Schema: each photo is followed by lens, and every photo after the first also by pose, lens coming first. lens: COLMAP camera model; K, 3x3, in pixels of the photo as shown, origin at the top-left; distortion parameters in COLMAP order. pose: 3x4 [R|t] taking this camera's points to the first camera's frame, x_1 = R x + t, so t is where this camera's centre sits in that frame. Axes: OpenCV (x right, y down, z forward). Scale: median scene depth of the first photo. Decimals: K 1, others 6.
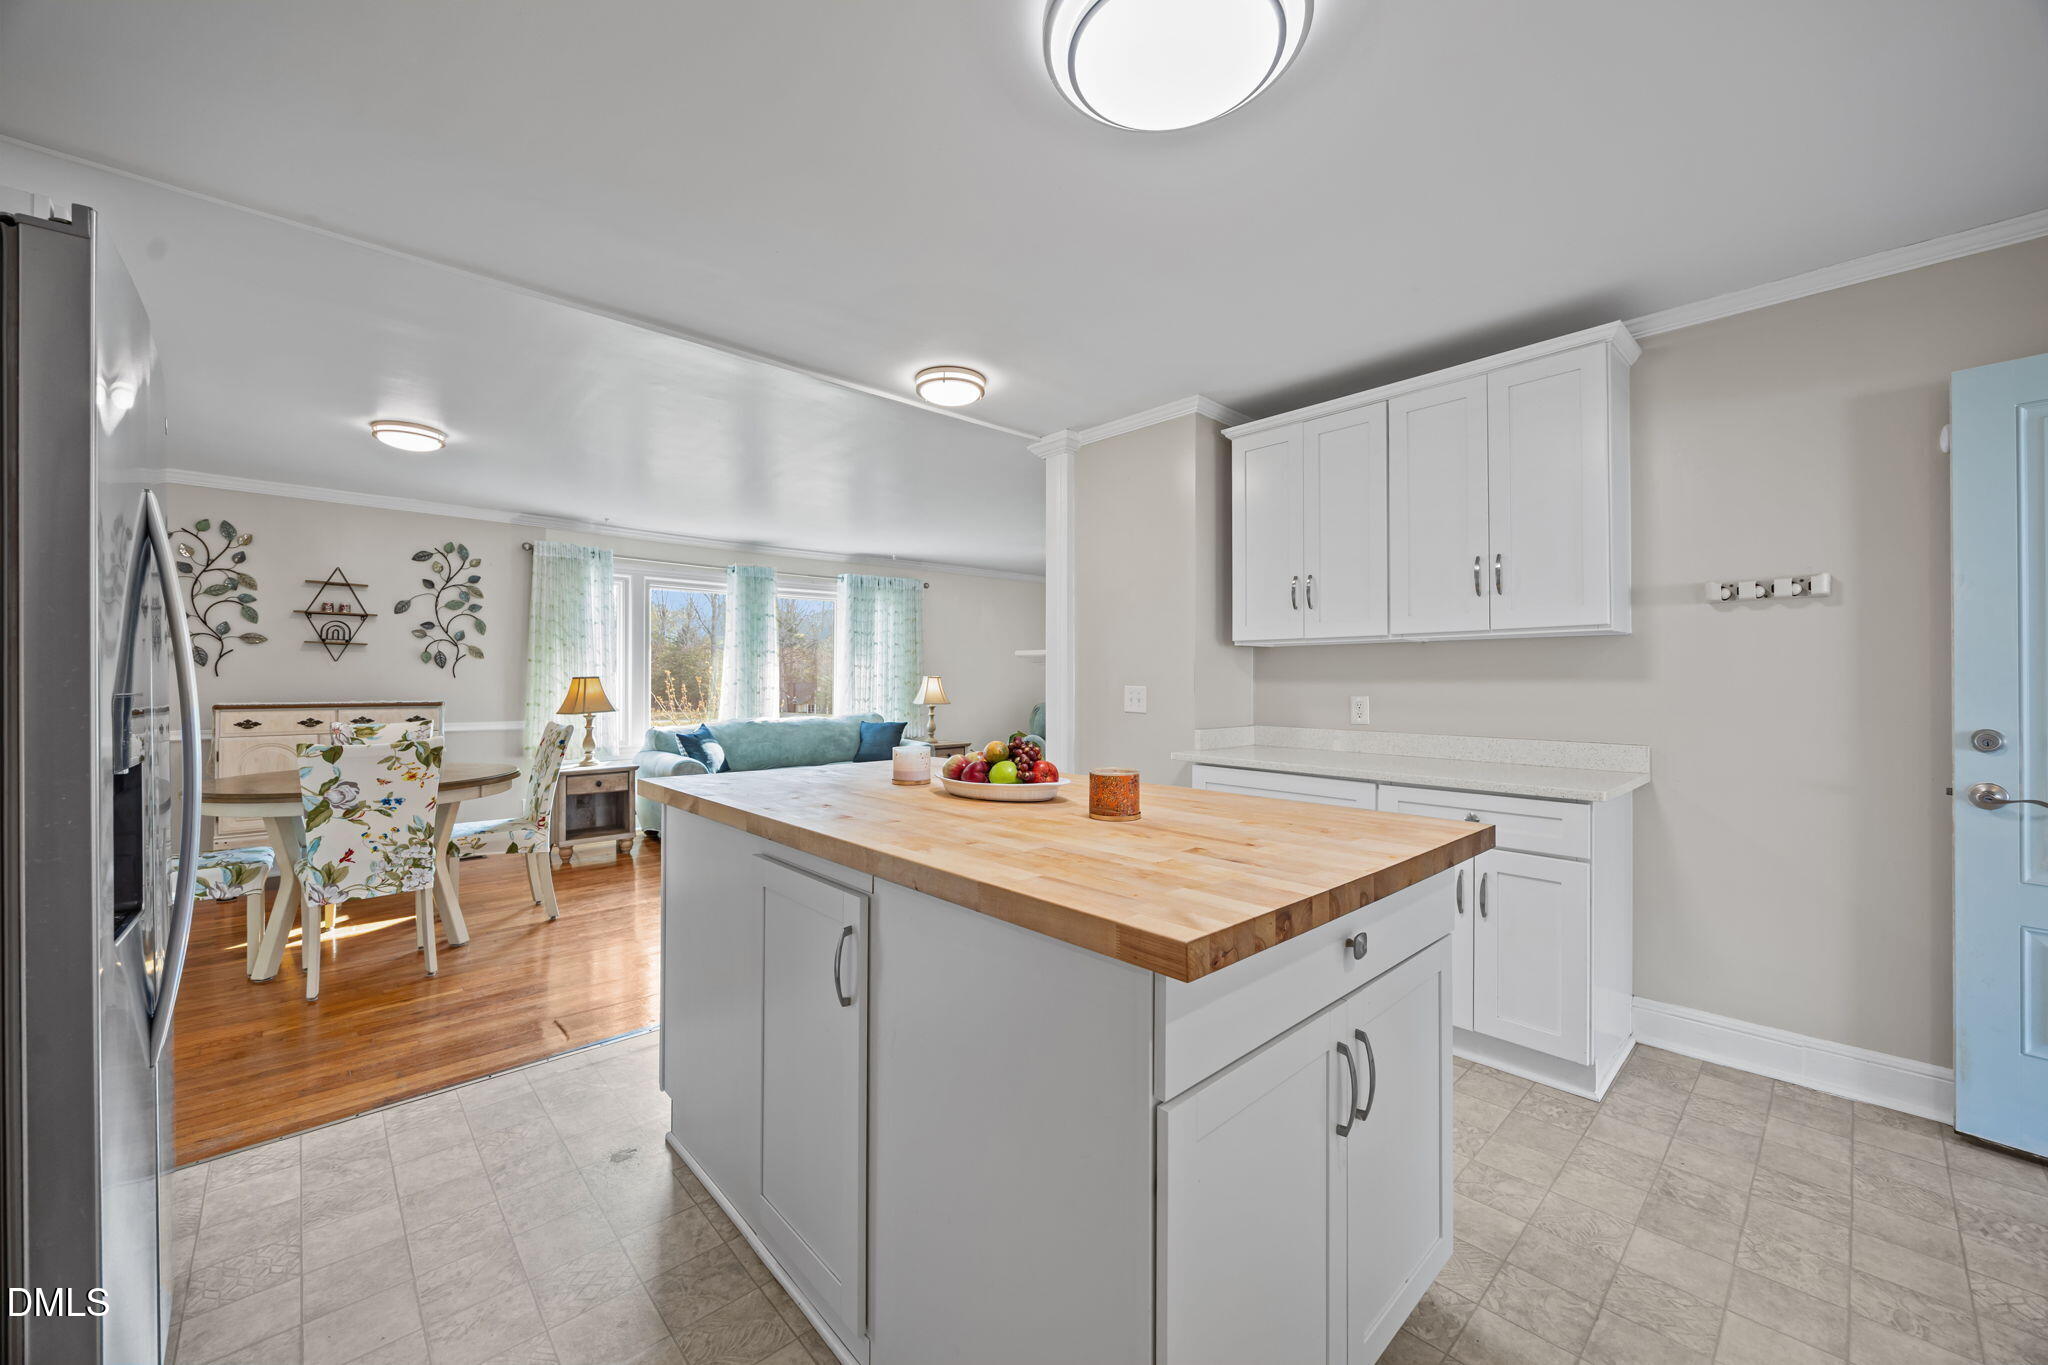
lens RADIAL K [[781.3, 0, 1024.0], [0, 781.3, 682.5], [0, 0, 1]] dist [-0.007535, -0.000487]
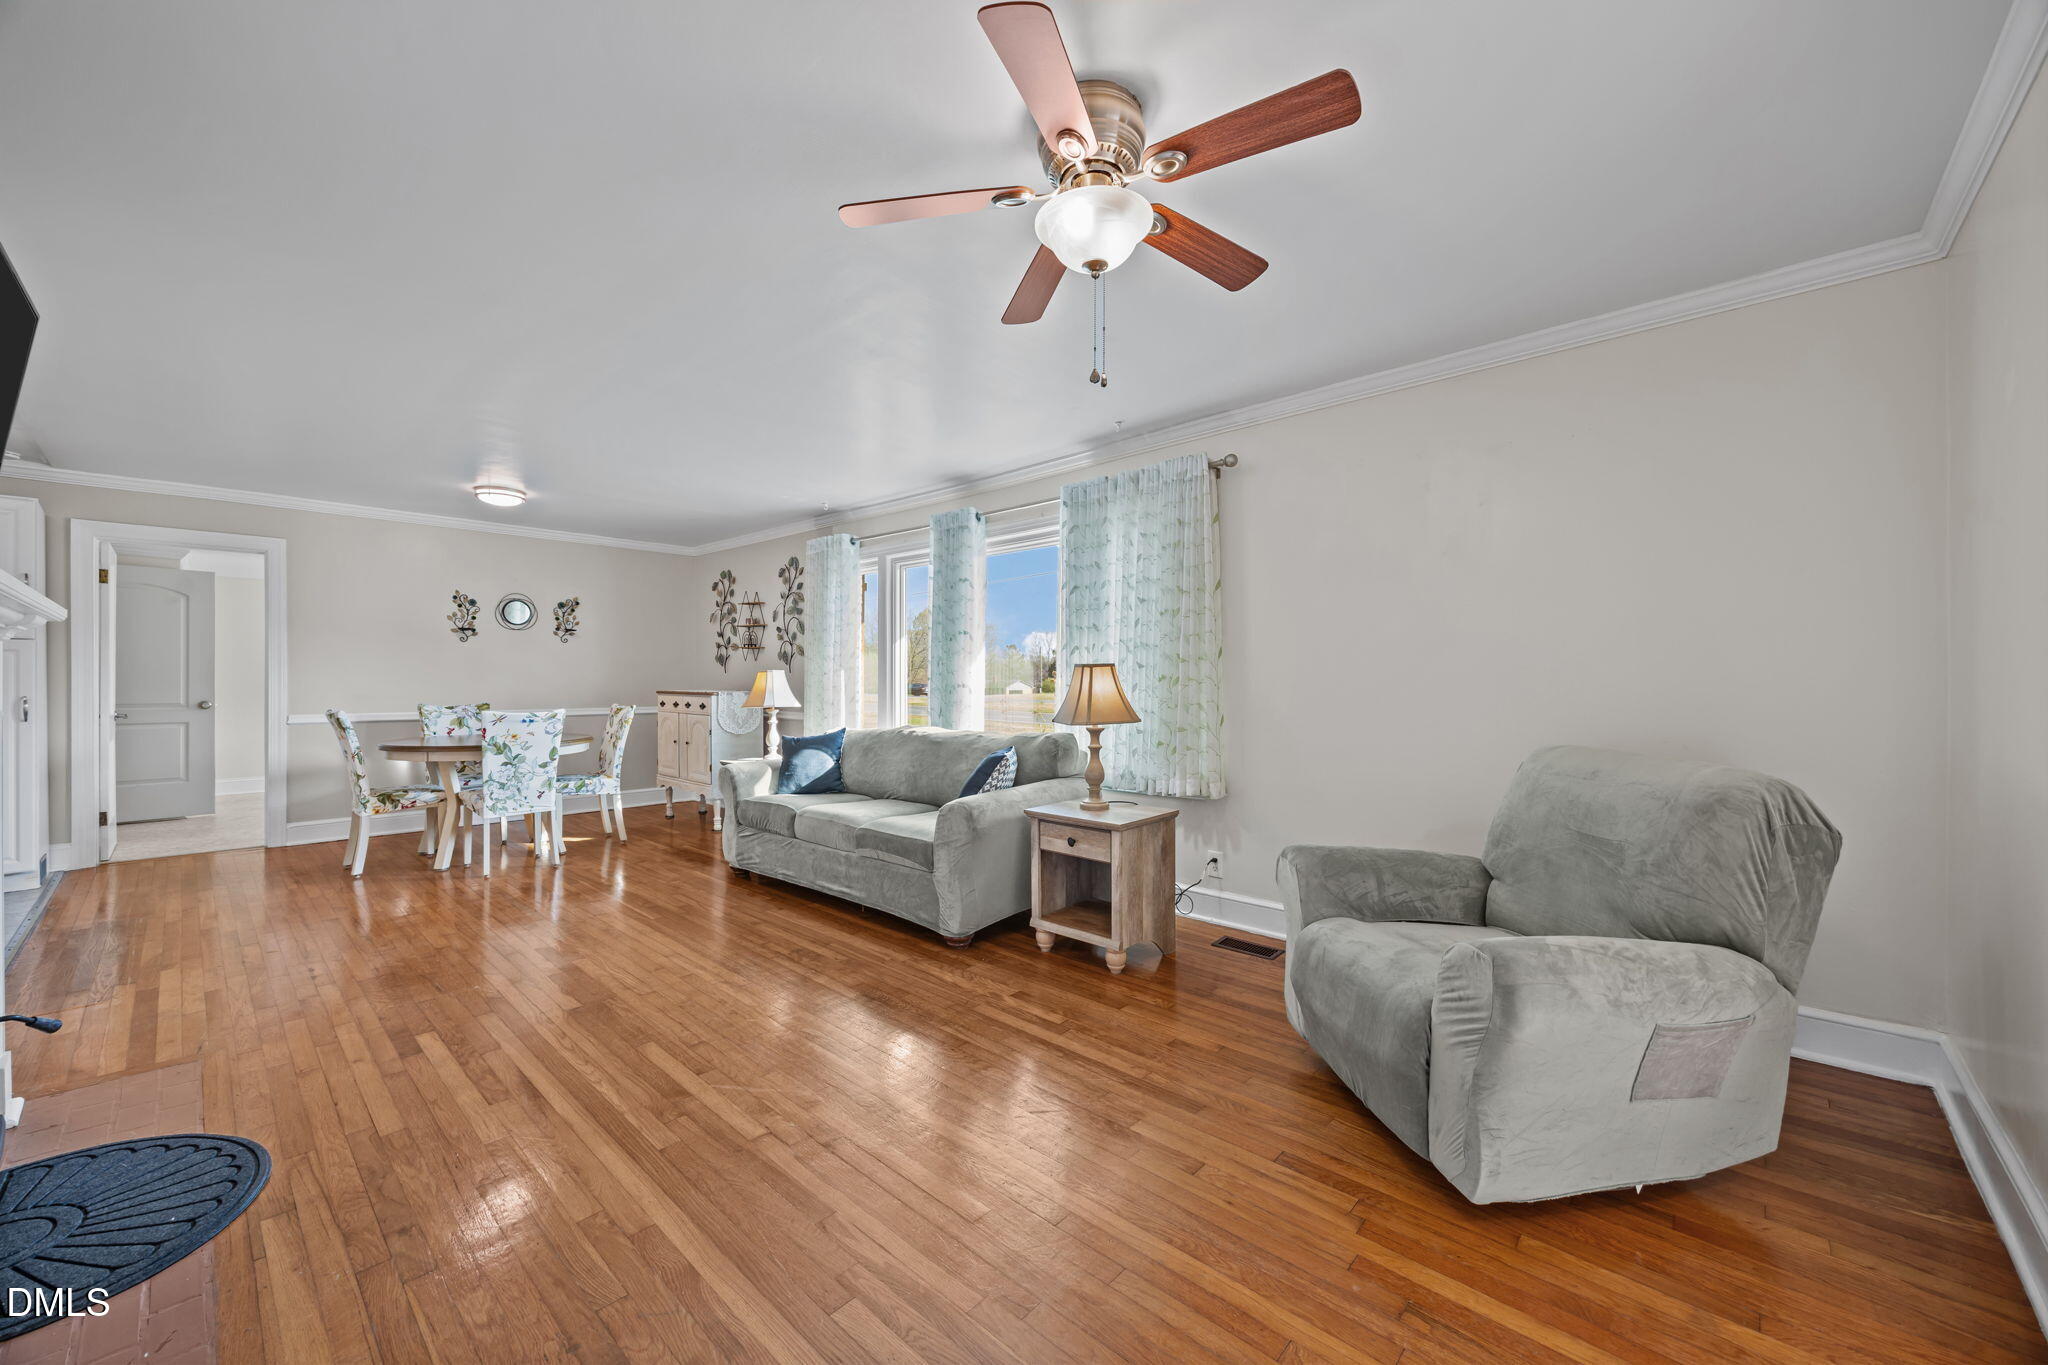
lens RADIAL K [[781.3, 0, 1024.0], [0, 781.3, 682.5], [0, 0, 1]] dist [-0.007535, -0.000487]
pose [[0.064076, -0.018336, -0.997777, 0.442301], [-0.032602, 0.999259, -0.020457, 0.019745], [0.997412, 0.033840, 0.063431, 1.256836]]
